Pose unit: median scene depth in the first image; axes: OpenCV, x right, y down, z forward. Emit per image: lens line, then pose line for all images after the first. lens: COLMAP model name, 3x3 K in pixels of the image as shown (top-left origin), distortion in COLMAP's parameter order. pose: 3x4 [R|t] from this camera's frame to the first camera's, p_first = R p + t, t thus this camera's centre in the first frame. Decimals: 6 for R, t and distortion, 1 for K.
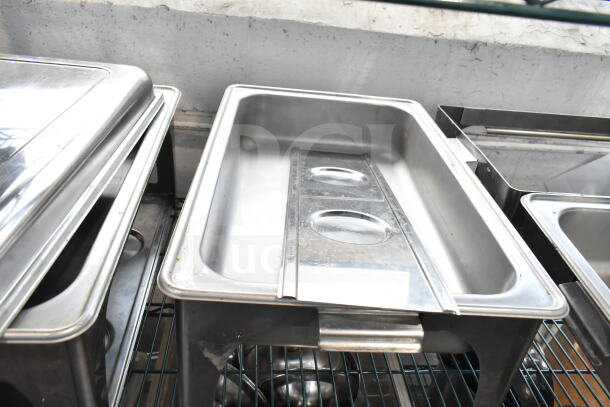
lens RADIAL K [[466.3, 0, 306.8], [0, 466.3, 200.0], [0, 0, 1]] dist [-0.012232, 0.005676]
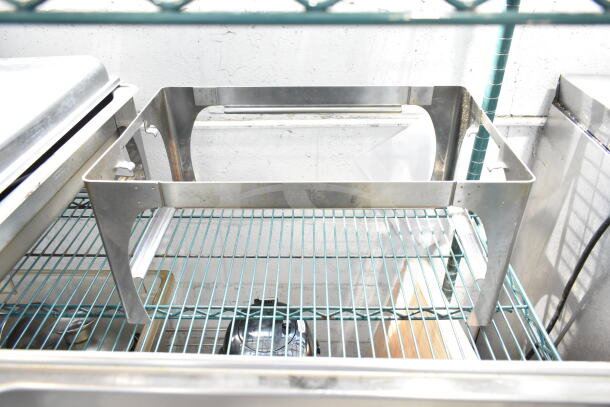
lens RADIAL K [[466.3, 0, 305.2], [0, 466.3, 205.5], [0, 0, 1]] dist [-0.012232, 0.005676]
pose [[0.989132, -0.038308, -0.141949, 0.643742], [0.045297, 0.997898, 0.046335, 0.003254], [0.139876, -0.052262, 0.988789, 0.095752]]
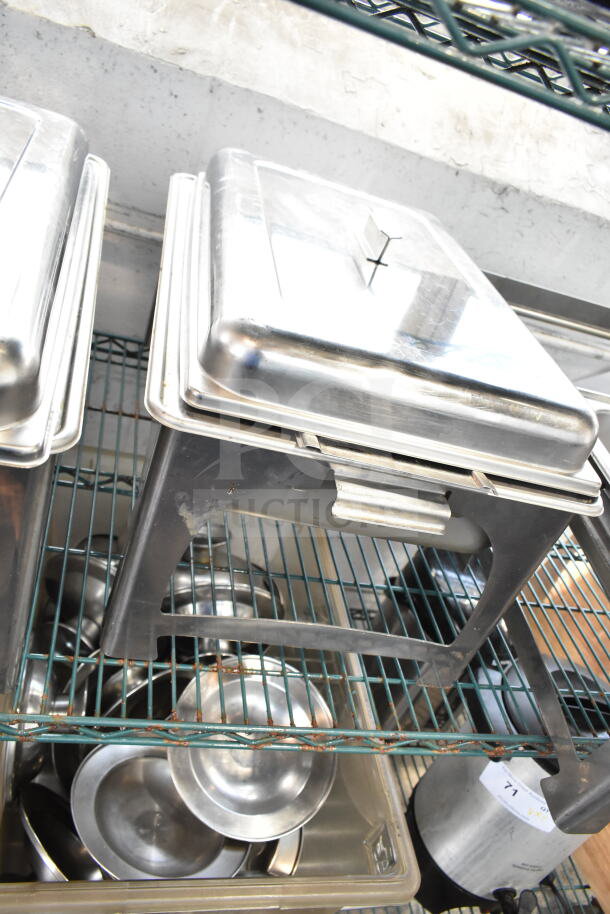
lens RADIAL K [[698.6, 0, 305.8], [0, 698.6, 457.5], [0, 0, 1]] dist [-0.012232, 0.005676]
pose [[0.970190, 0.133978, 0.201945, -0.117208], [-0.152519, 0.985125, 0.079165, 0.051804], [-0.188335, -0.107606, 0.976192, -0.078889]]
